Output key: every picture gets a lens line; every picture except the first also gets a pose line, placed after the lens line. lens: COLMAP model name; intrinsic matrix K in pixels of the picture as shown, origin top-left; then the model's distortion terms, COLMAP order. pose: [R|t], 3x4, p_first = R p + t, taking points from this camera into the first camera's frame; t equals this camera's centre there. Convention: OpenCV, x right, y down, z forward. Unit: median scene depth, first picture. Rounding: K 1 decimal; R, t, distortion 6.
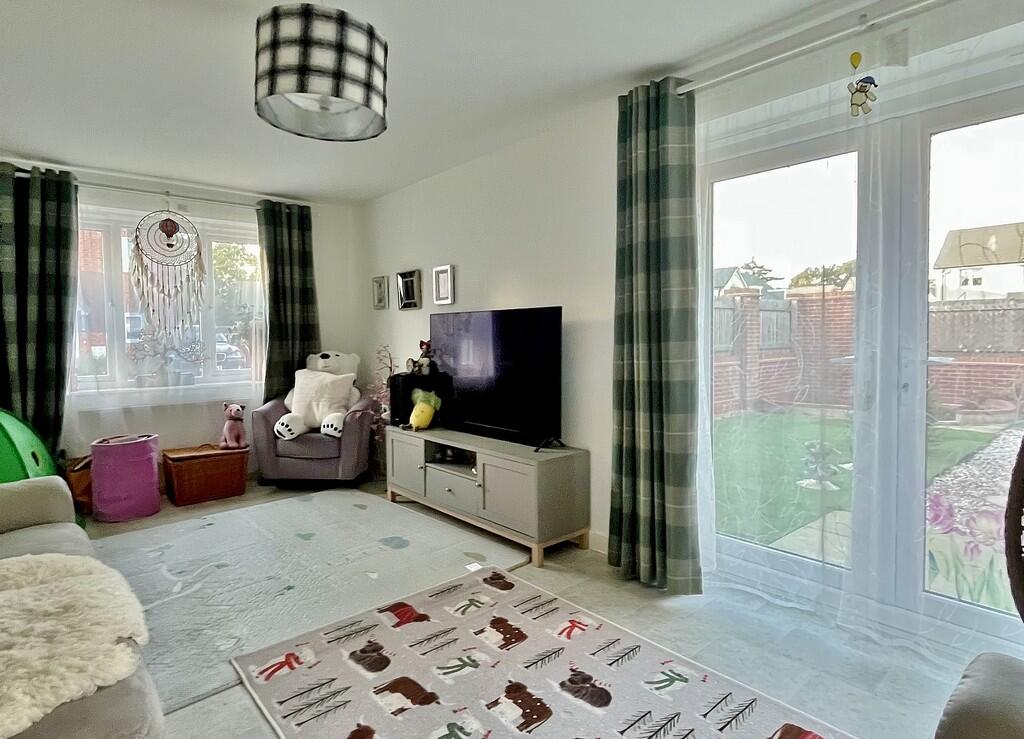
lens RADIAL K [[565.8, 0, 512.4], [0, 565.8, 359.9], [0, 0, 1]] dist [0.001629, 0.000304]
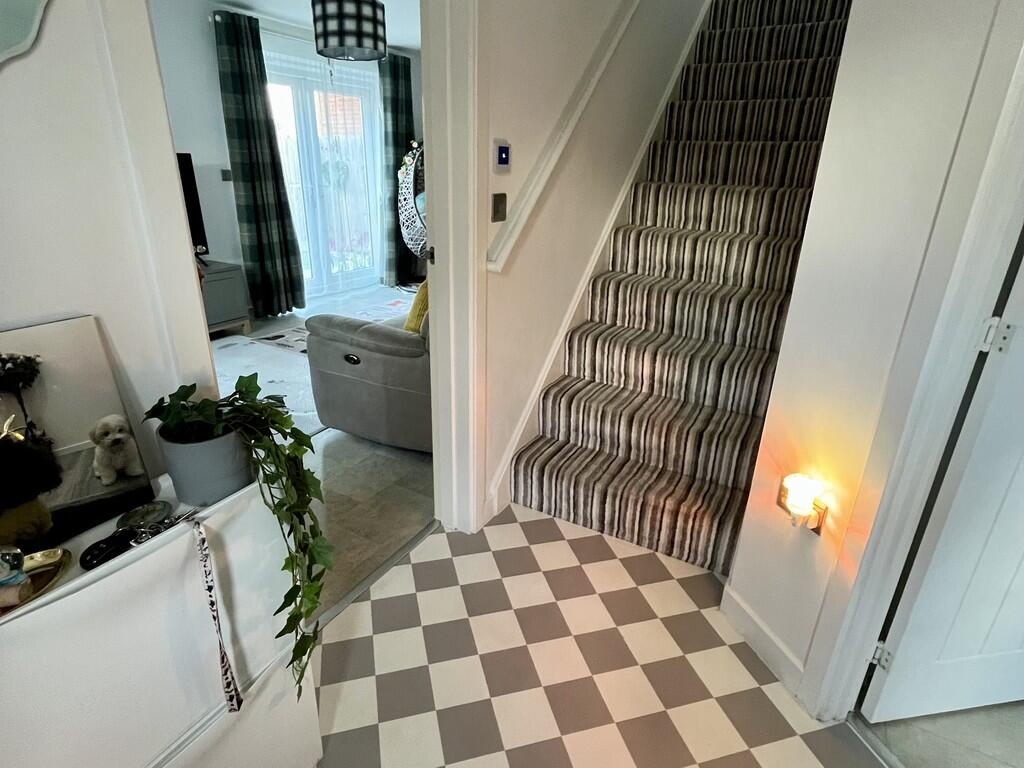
lens RADIAL K [[553.7, 0, 508.1], [0, 553.7, 379.1], [0, 0, 1]] dist [-0.000287, 0.000447]
pose [[-0.323892, -0.344526, 0.881133, -1.809034], [0.021776, 0.928377, 0.371002, -0.080764], [-0.945844, 0.139352, -0.293191, 0.900803]]
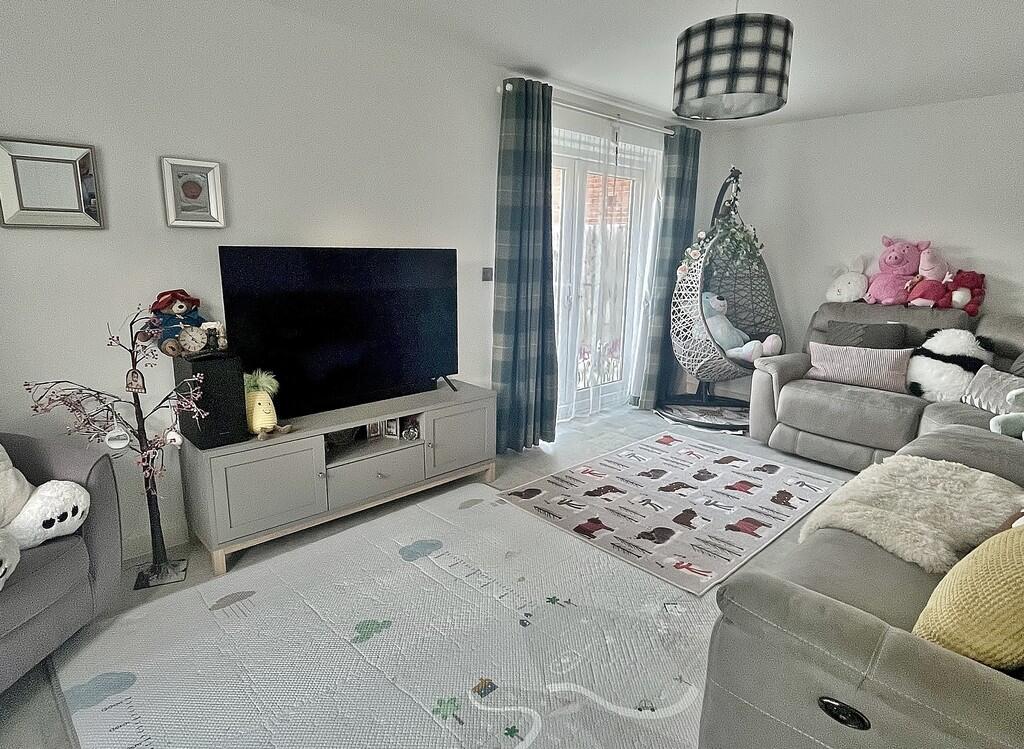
lens RADIAL K [[575.7, 0, 512.0], [0, 575.7, 374.5], [0, 0, 1]] dist [-0.000854, 0.000141]
pose [[-0.039422, -0.215685, 0.975667, -1.210770], [0.023453, 0.975957, 0.216697, -0.114940], [-0.998947, 0.031425, -0.033415, 1.134134]]
